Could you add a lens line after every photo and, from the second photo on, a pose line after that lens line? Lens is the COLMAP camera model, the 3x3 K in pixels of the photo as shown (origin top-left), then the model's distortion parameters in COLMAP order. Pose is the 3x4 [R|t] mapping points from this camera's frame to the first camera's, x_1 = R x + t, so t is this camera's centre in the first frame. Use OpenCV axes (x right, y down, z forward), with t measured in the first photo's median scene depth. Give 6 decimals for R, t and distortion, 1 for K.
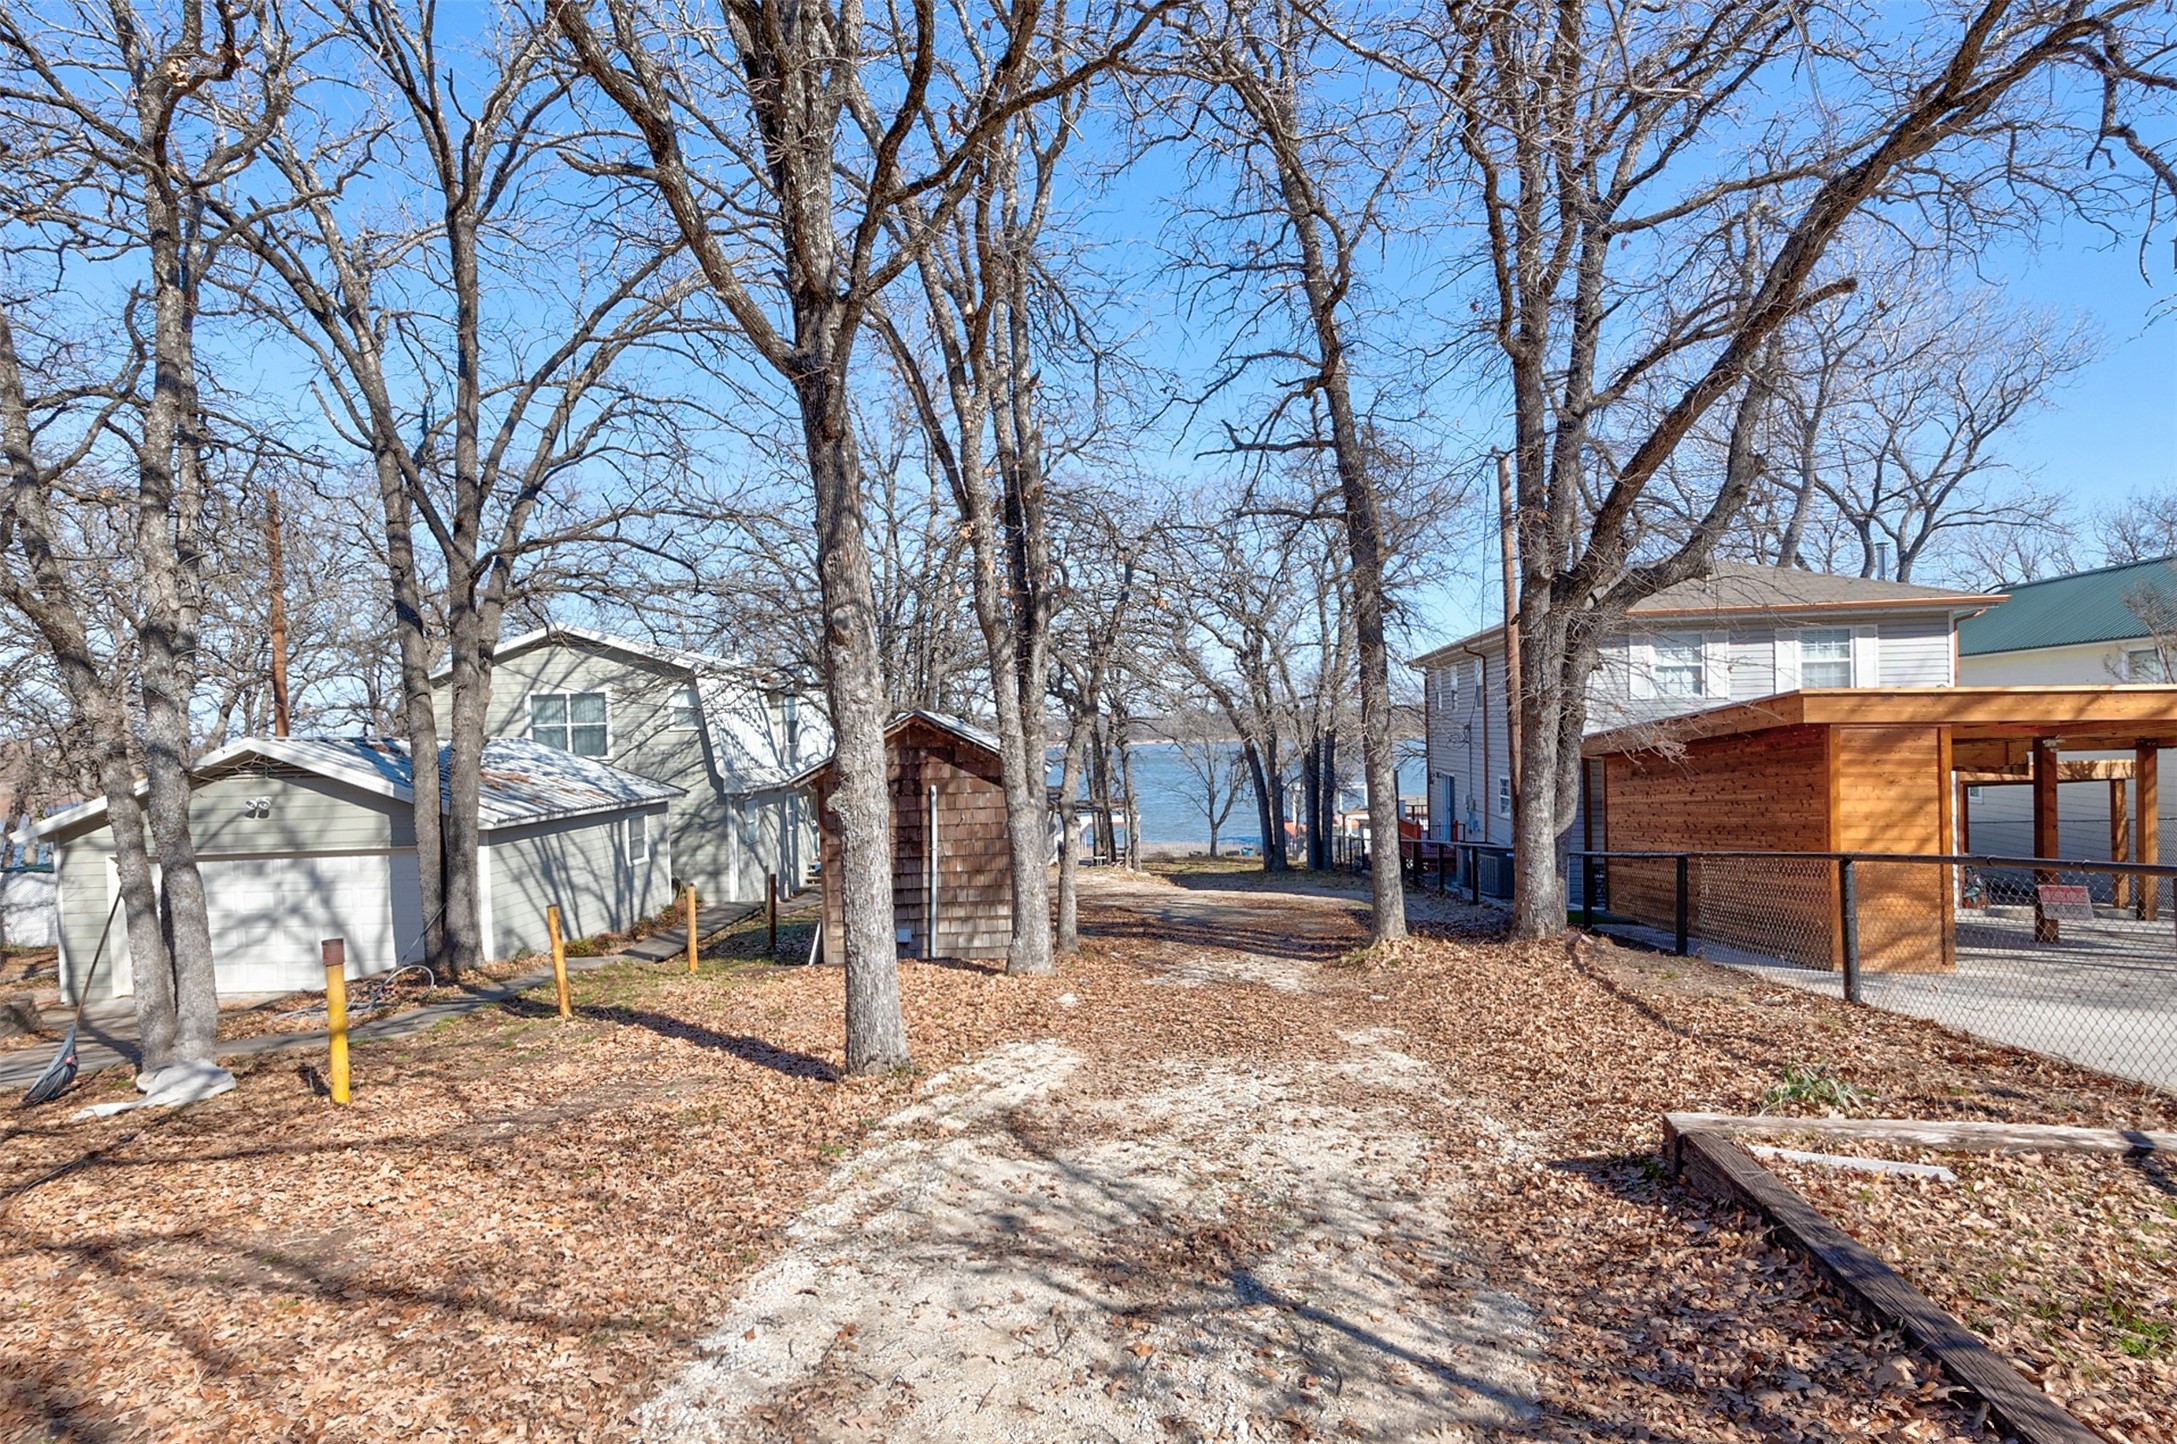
lens RADIAL K [[890.7, 0, 1079.8], [0, 890.7, 760.4], [0, 0, 1]] dist [0.011257, 0.000065]
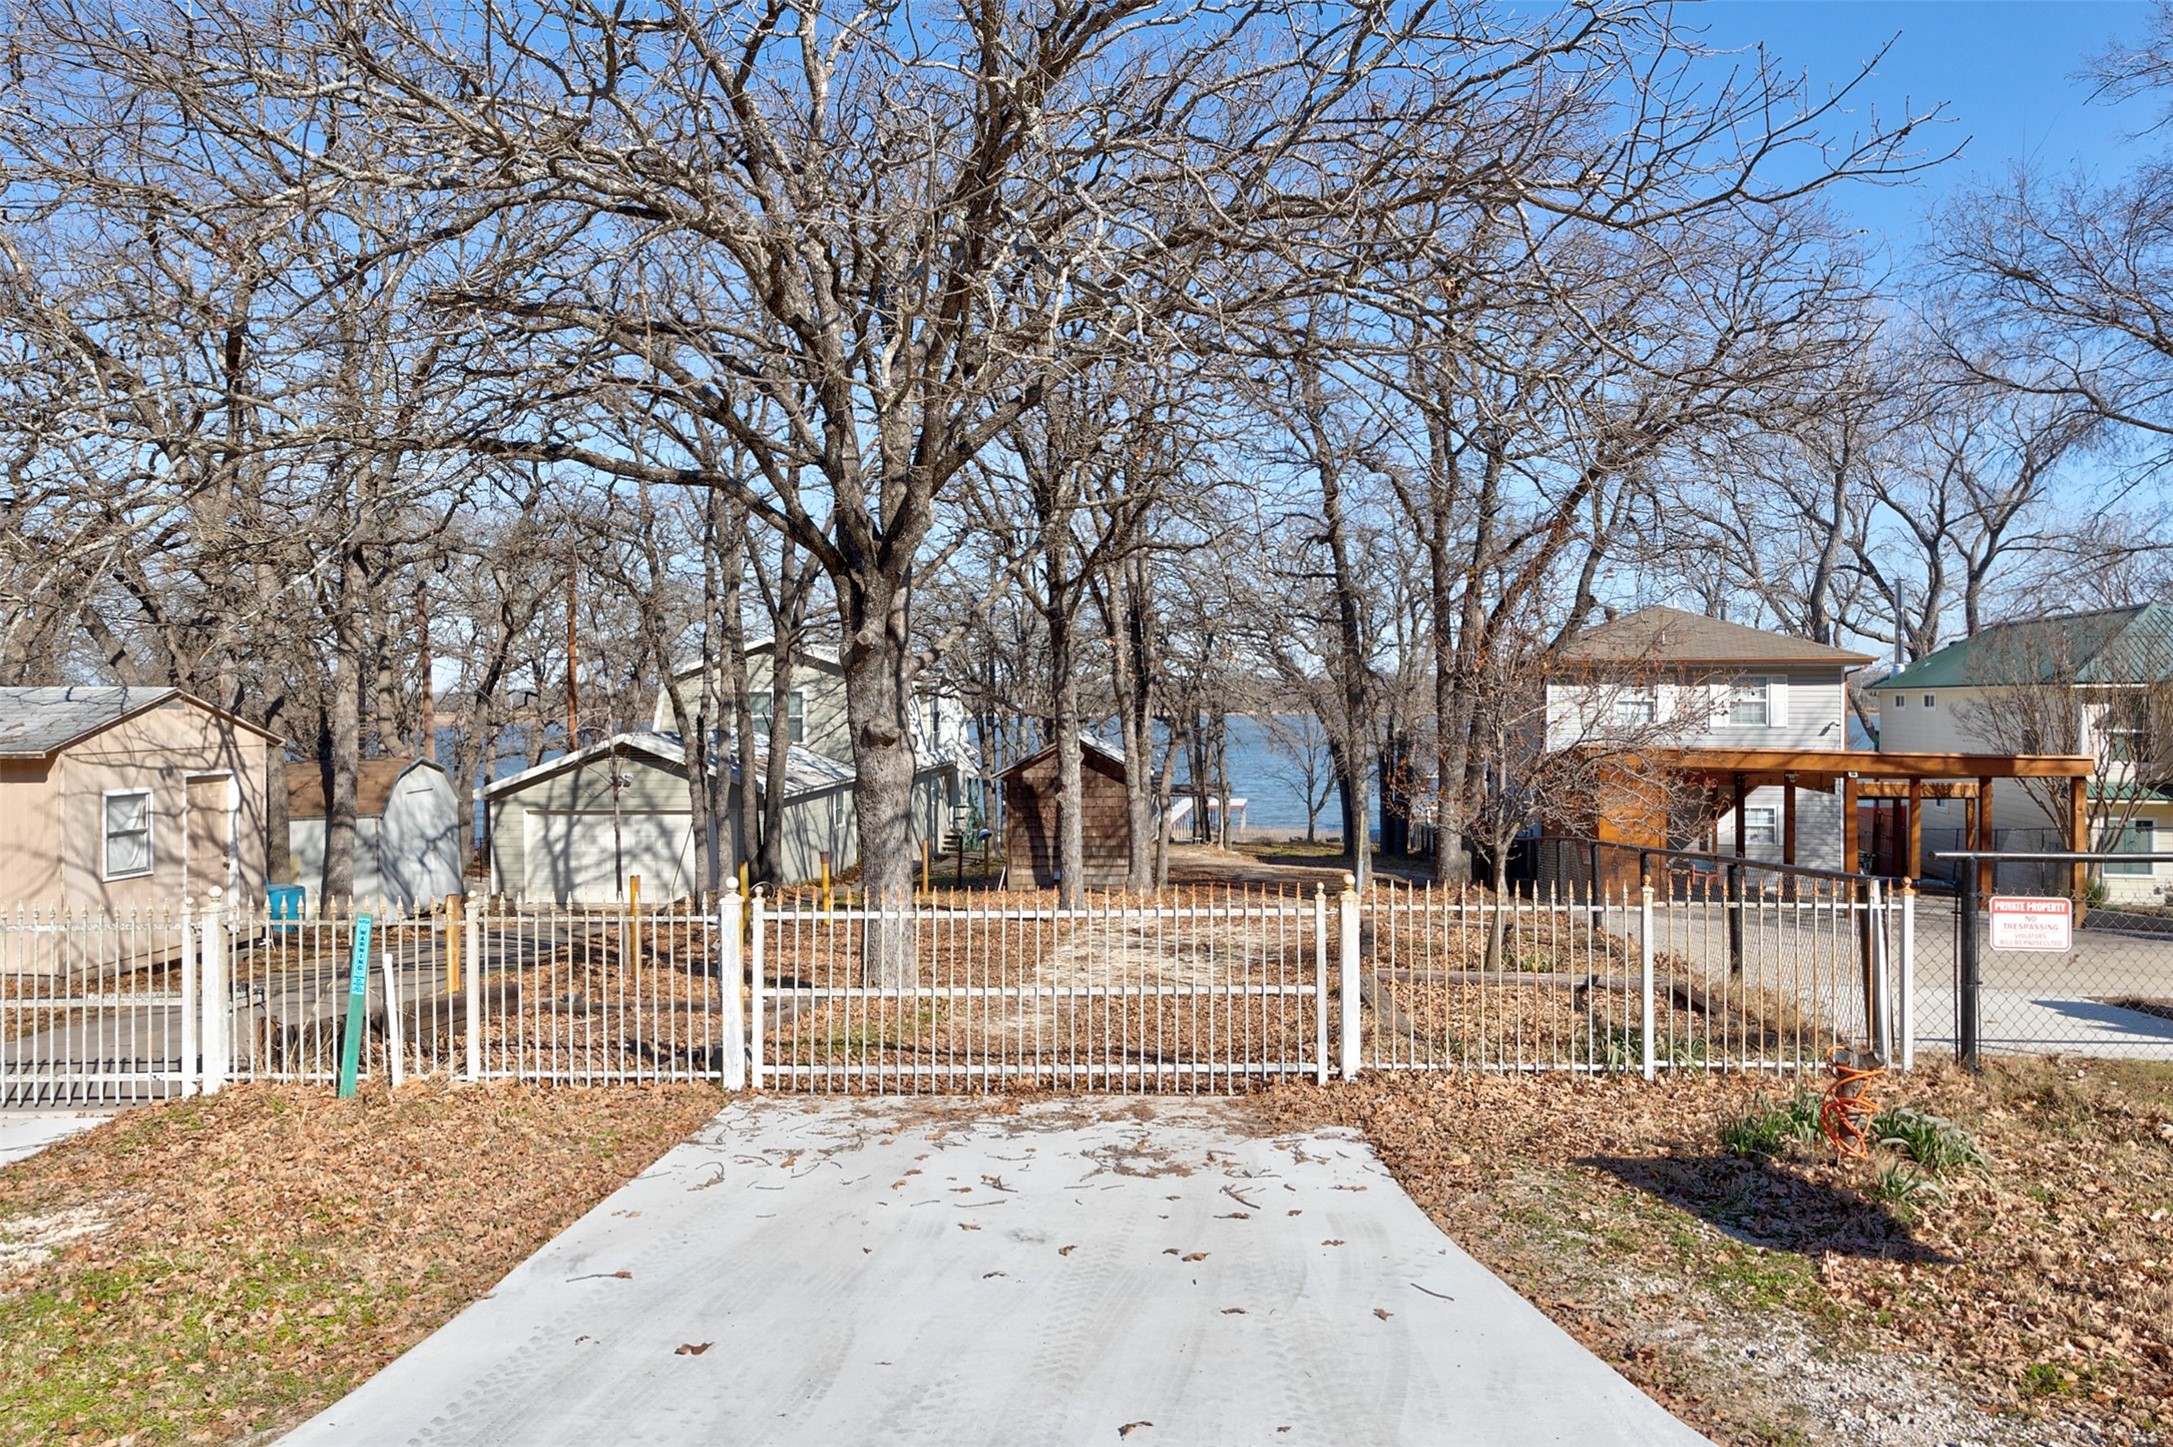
lens RADIAL K [[1204.5, 0, 1086.5], [0, 1204.5, 723.5], [0, 0, 1]] dist [-0.003182, -0.000184]
pose [[0.995667, 0.024749, -0.089635, 0.030664], [-0.024164, 0.999679, 0.007604, -0.075270], [0.089794, -0.005405, 0.995946, -0.924771]]
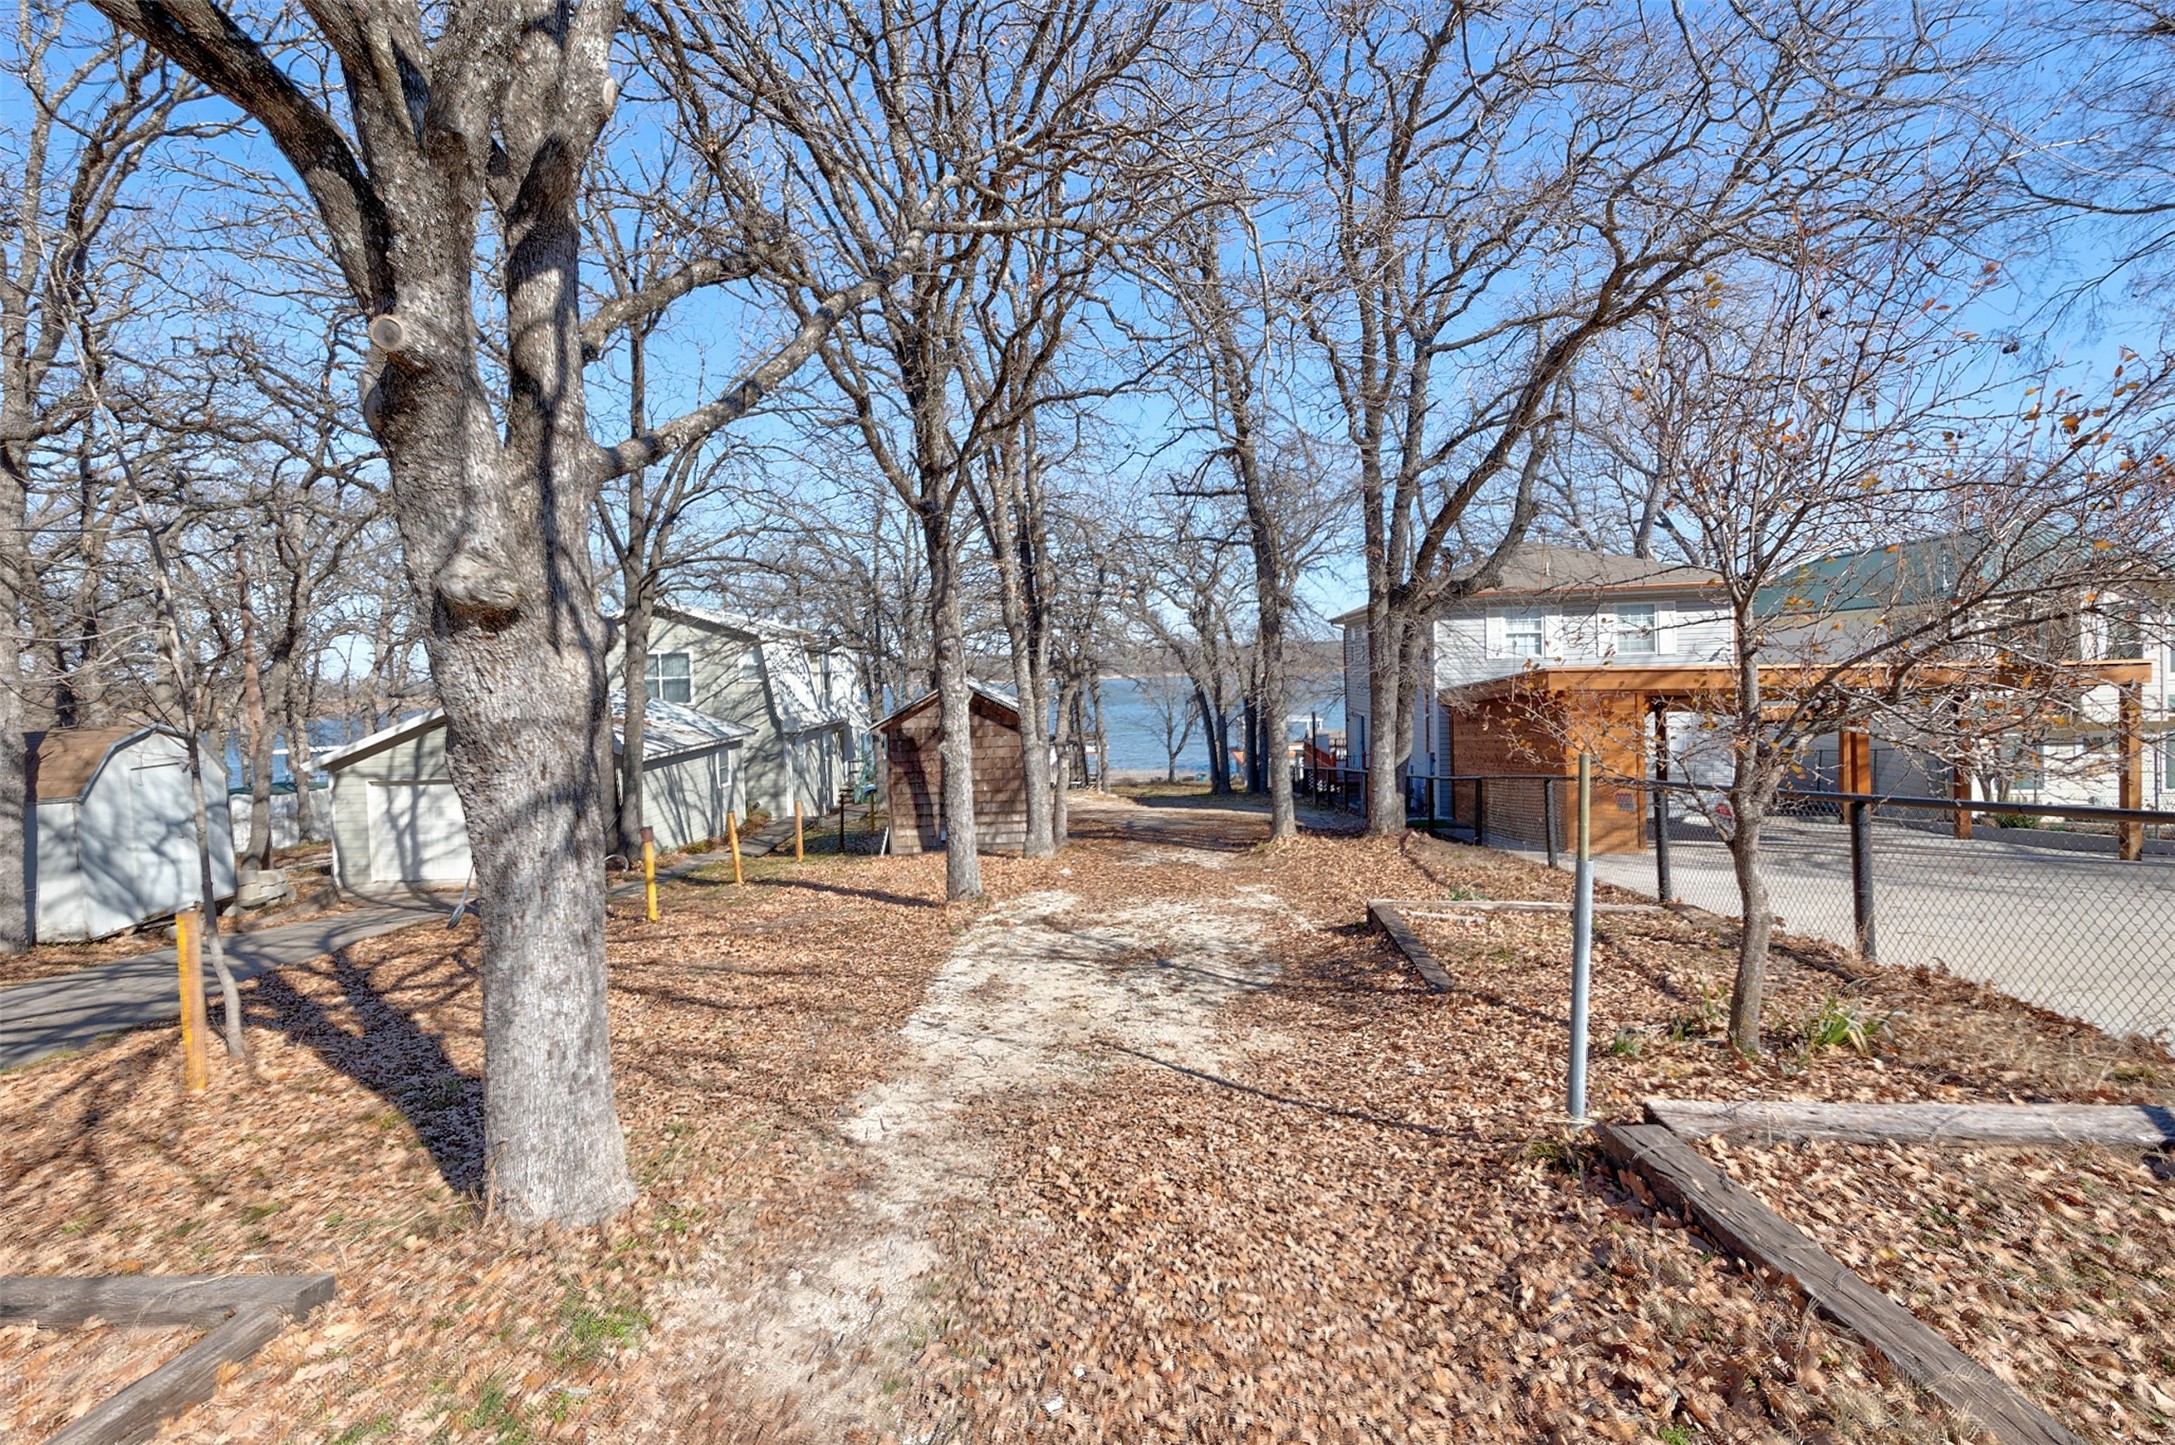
lens RADIAL K [[870.8, 0, 1031.6], [0, 870.8, 688.1], [0, 0, 1]] dist [0.000836, 0.000023]
pose [[0.999833, -0.004060, -0.017837, -0.028633], [0.004033, 0.999991, -0.001523, -0.030927], [0.017843, 0.001451, 0.999840, -0.325229]]
